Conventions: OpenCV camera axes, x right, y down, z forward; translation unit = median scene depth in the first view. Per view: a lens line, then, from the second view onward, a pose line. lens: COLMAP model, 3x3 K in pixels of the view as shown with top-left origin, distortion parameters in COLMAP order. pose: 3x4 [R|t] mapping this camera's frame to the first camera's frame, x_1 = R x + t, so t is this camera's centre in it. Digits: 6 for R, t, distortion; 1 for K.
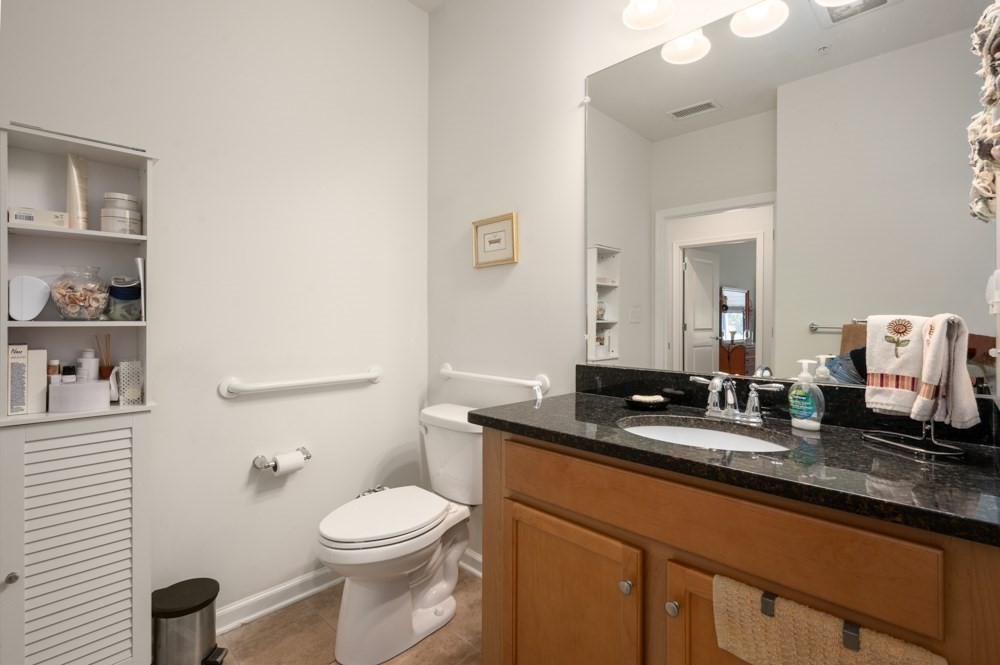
lens RADIAL K [[462.2, 0, 502.1], [0, 462.2, 329.5], [0, 0, 1]] dist [0.000018, -0.000569]
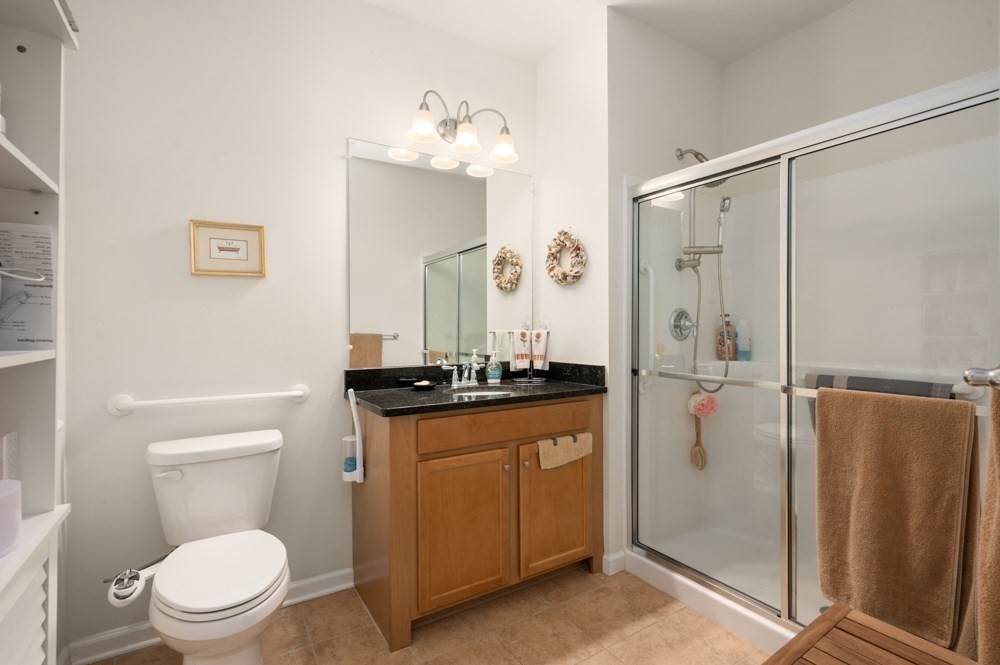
lens RADIAL K [[462.2, 0, 502.1], [0, 462.2, 329.5], [0, 0, 1]] dist [0.000018, -0.000569]
pose [[0.233898, -0.006805, 0.972237, -1.161900], [0.021945, 0.999758, 0.001718, -0.029218], [-0.972013, 0.020934, 0.233991, 0.380387]]
